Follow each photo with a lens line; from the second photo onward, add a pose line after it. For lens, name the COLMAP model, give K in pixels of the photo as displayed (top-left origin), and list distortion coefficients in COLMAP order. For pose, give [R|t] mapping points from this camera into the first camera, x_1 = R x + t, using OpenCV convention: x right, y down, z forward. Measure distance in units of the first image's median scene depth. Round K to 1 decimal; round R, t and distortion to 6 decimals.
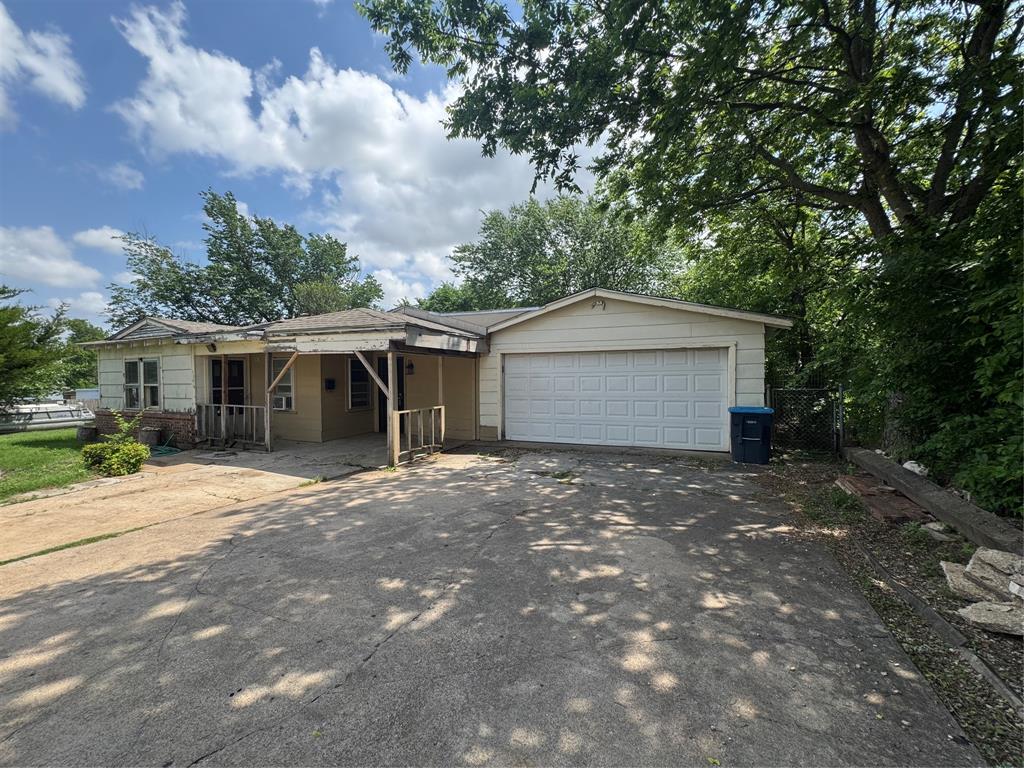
lens RADIAL K [[411.7, 0, 514.0], [0, 411.7, 383.2], [0, 0, 1]] dist [-0.007816, 0.001914]
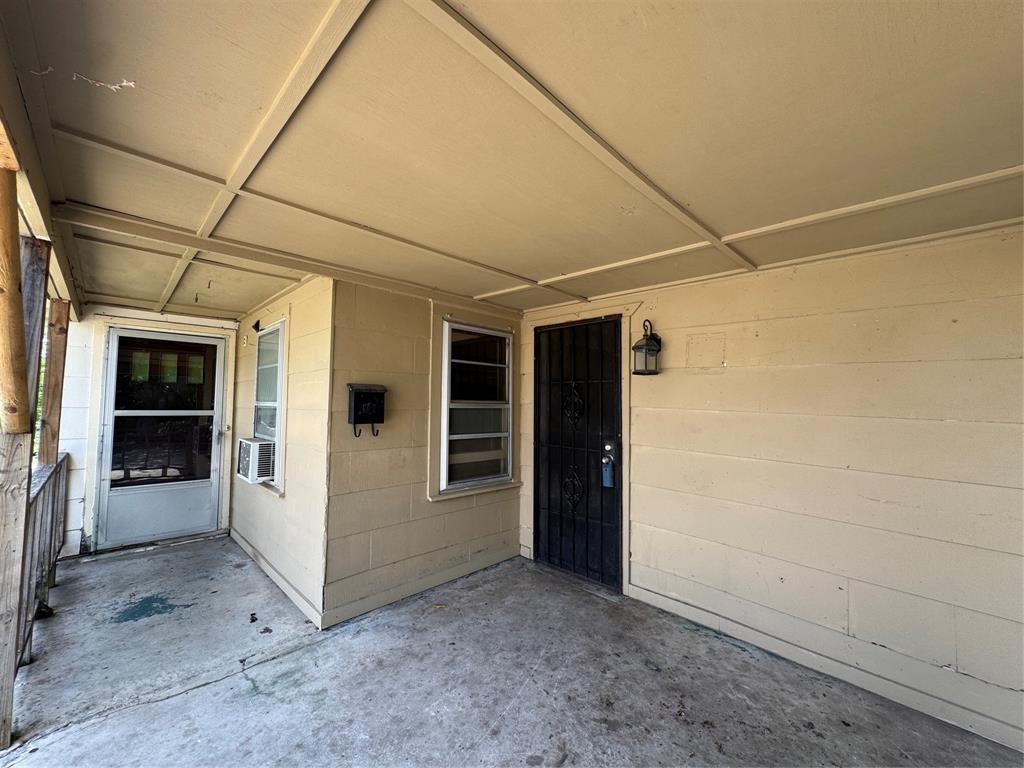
lens RADIAL K [[411.7, 0, 512.1], [0, 411.7, 382.7], [0, 0, 1]] dist [-0.007816, 0.001914]
pose [[0.925574, -0.002284, -0.378559, -0.234743], [-0.022087, 0.997953, -0.060022, 0.001406], [0.377921, 0.063916, 0.923629, 0.724433]]
